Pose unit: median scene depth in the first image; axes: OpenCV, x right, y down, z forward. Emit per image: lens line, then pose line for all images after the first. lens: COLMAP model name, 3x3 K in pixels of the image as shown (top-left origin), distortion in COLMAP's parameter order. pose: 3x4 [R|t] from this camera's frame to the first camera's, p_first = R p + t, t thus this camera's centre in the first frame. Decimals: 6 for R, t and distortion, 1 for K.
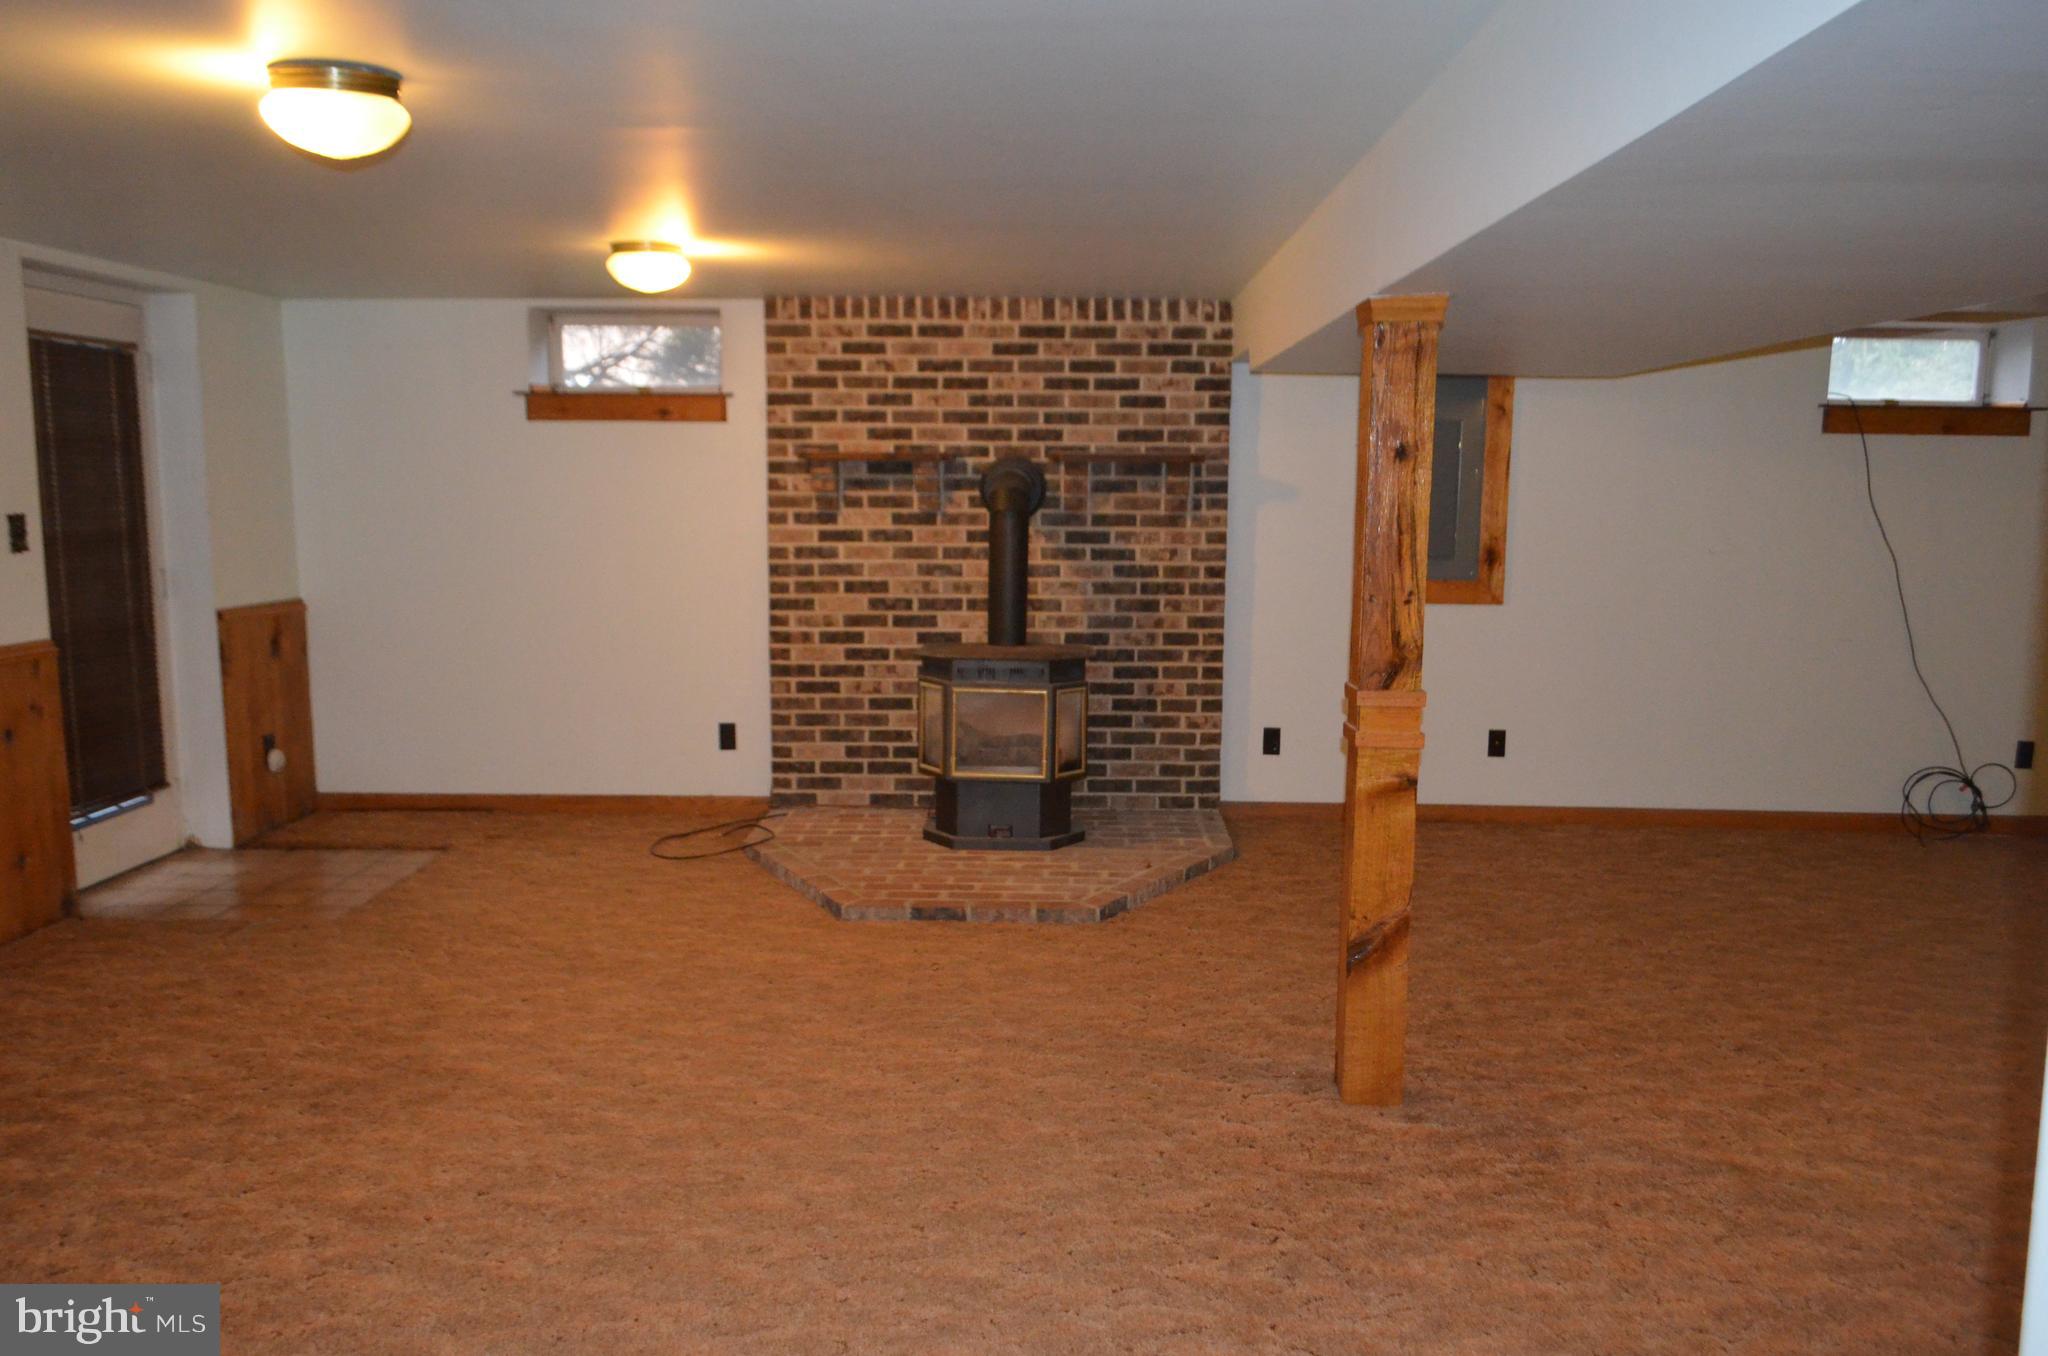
lens RADIAL K [[1617.1, 0, 1052.8], [0, 1617.1, 694.9], [0, 0, 1]] dist [-0.008965, 0.002110]
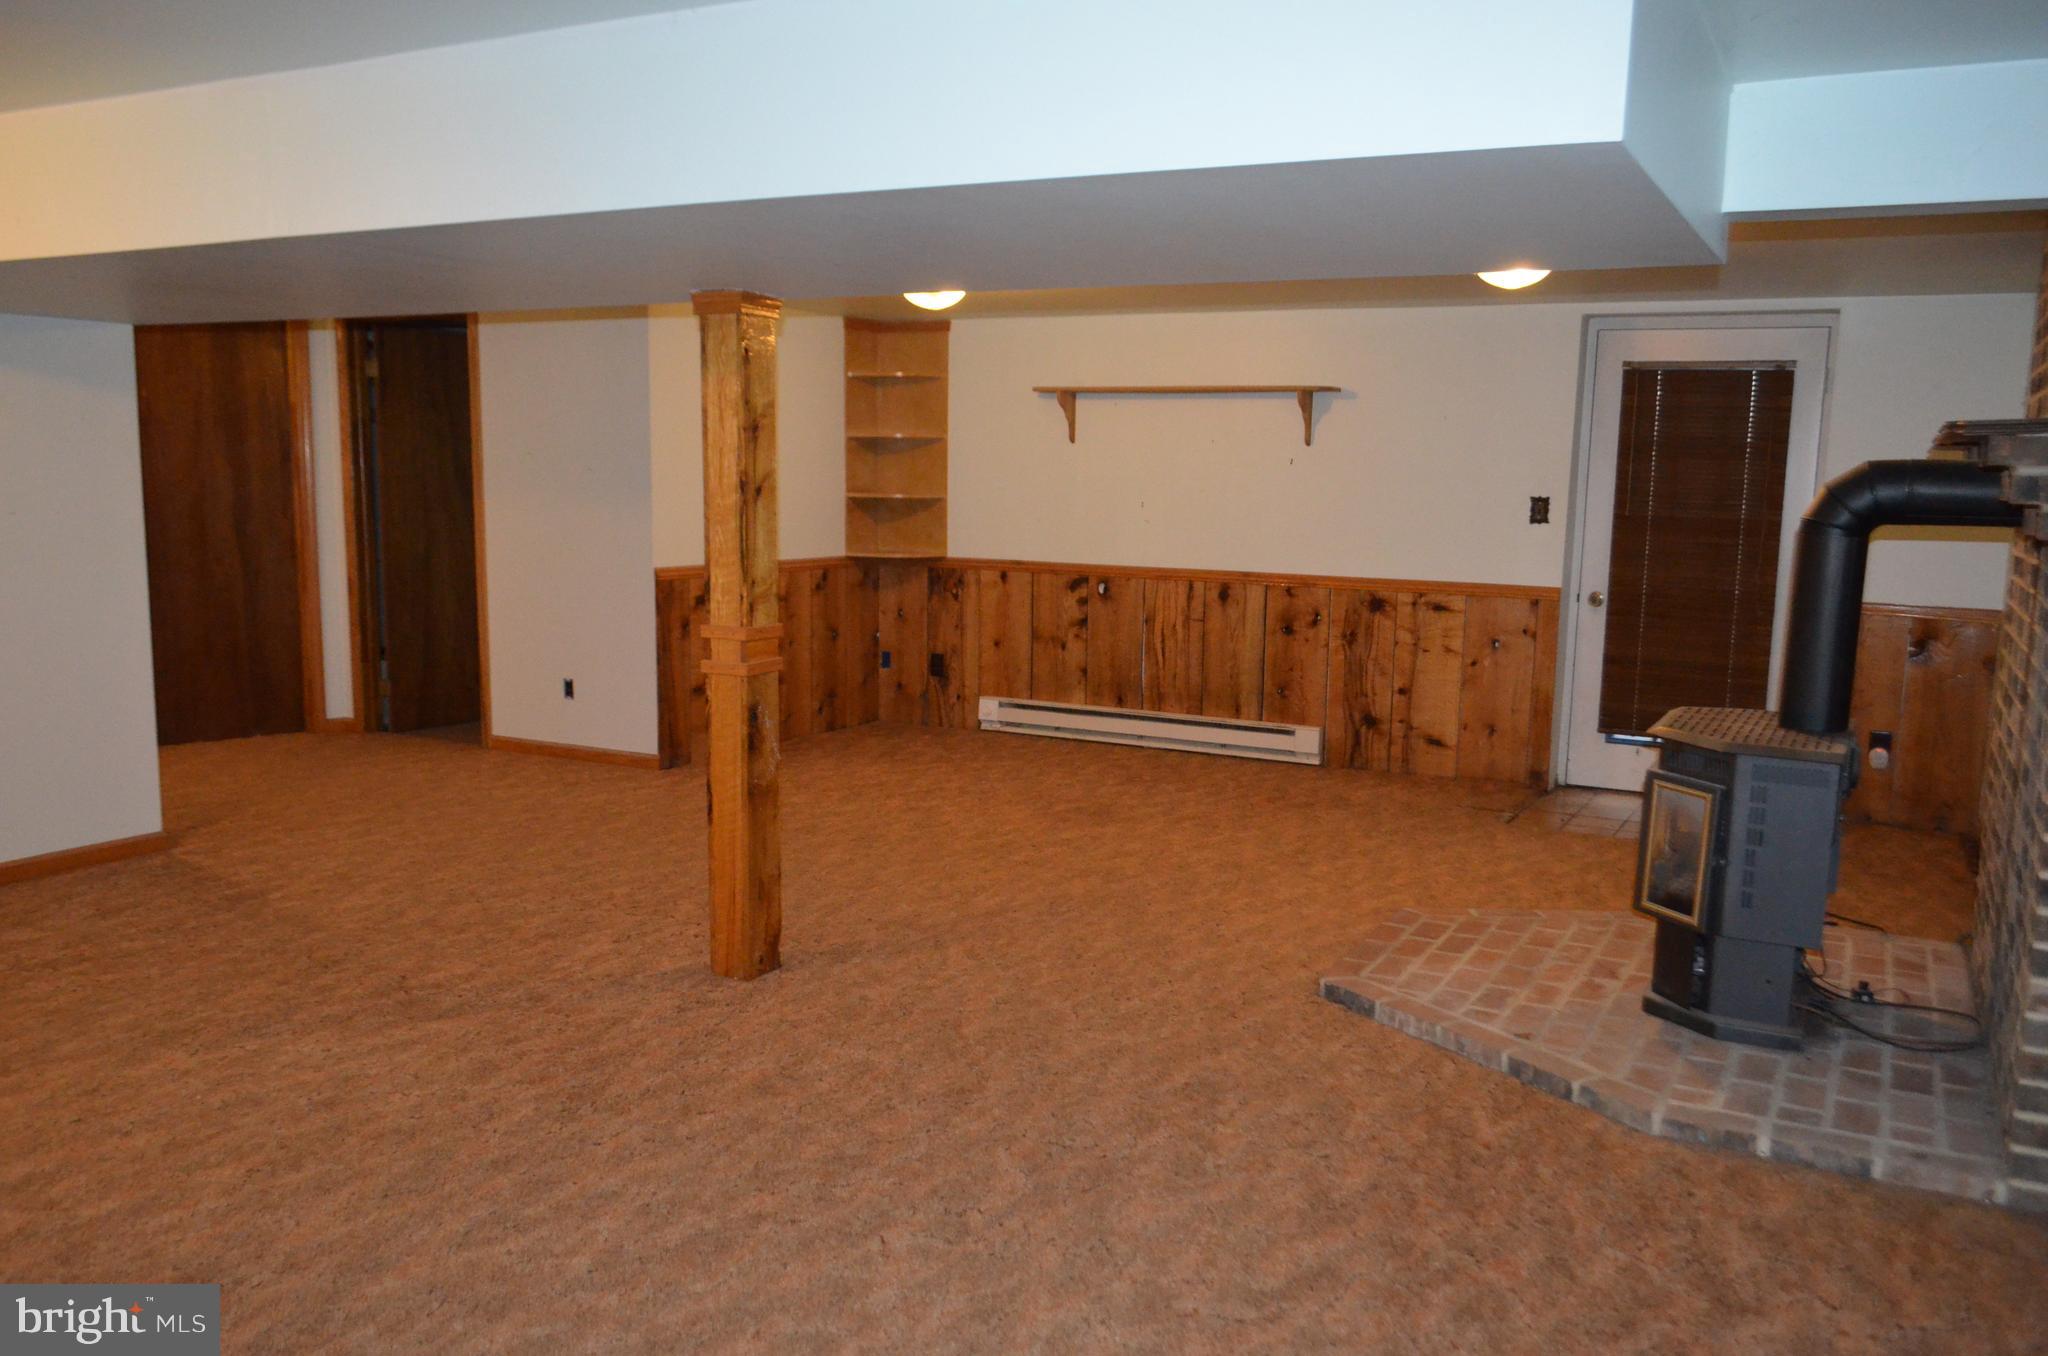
lens RADIAL K [[1617.1, 0, 1046.0], [0, 1617.1, 674.6], [0, 0, 1]] dist [-0.008965, 0.002110]
pose [[-0.457908, 0.093400, -0.884080, 0.787938], [-0.141980, 0.974018, 0.176440, -0.141873], [0.877589, 0.206315, -0.432749, 1.167913]]
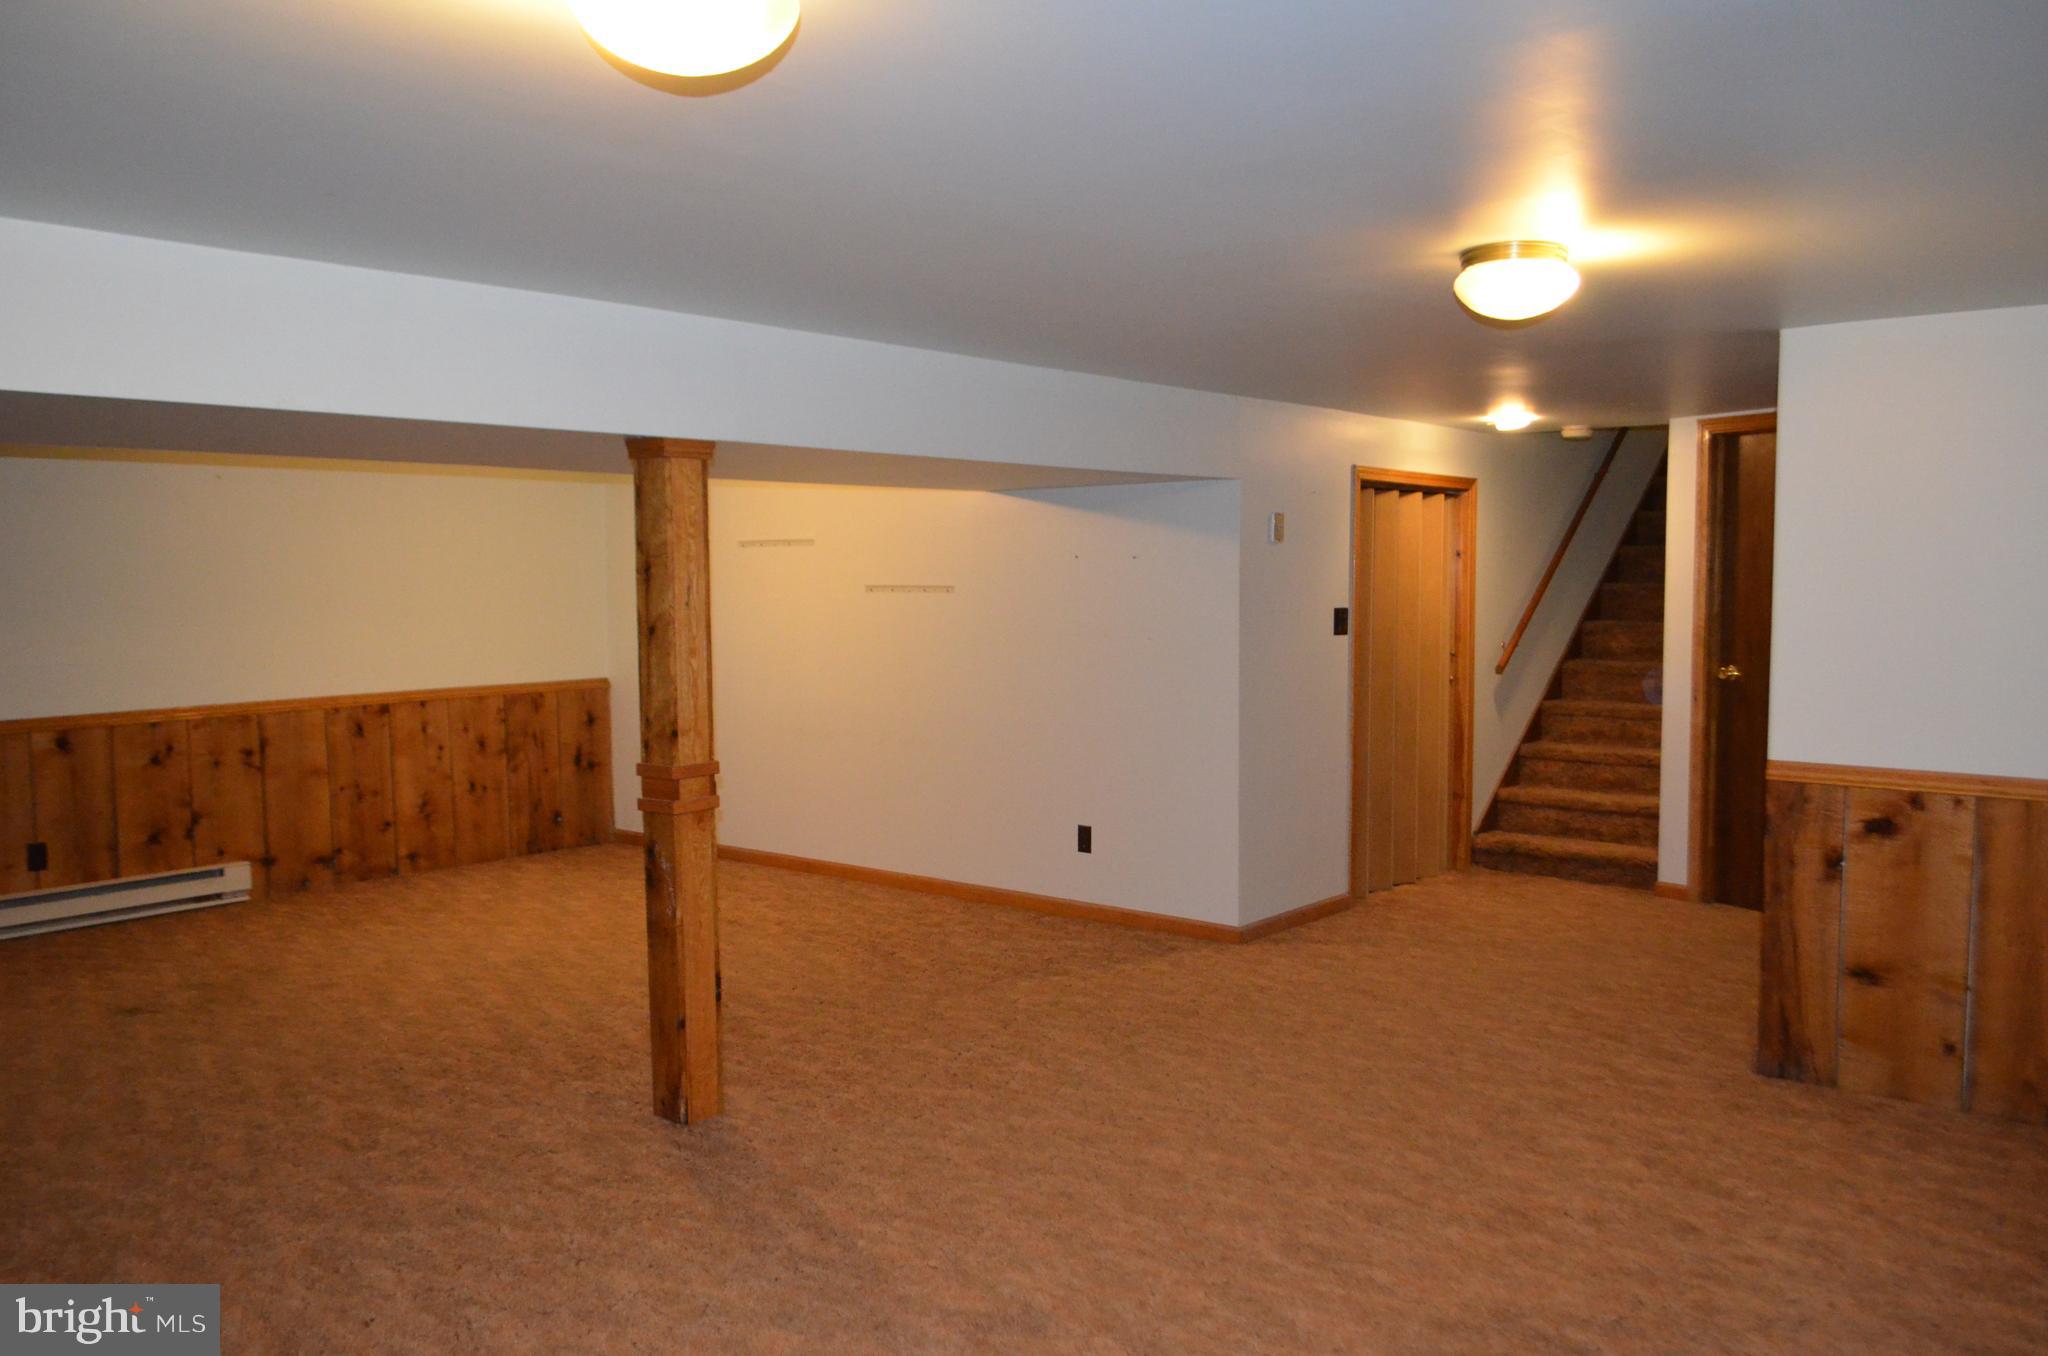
lens RADIAL K [[1624.5, 0, 1036.1], [0, 1624.5, 686.5], [0, 0, 1]] dist [-0.001338, 0.000907]
pose [[-0.771088, -0.048273, 0.634897, -0.508163], [0.087746, 0.979552, 0.181047, -0.171281], [-0.630654, 0.195313, -0.751085, 1.169483]]
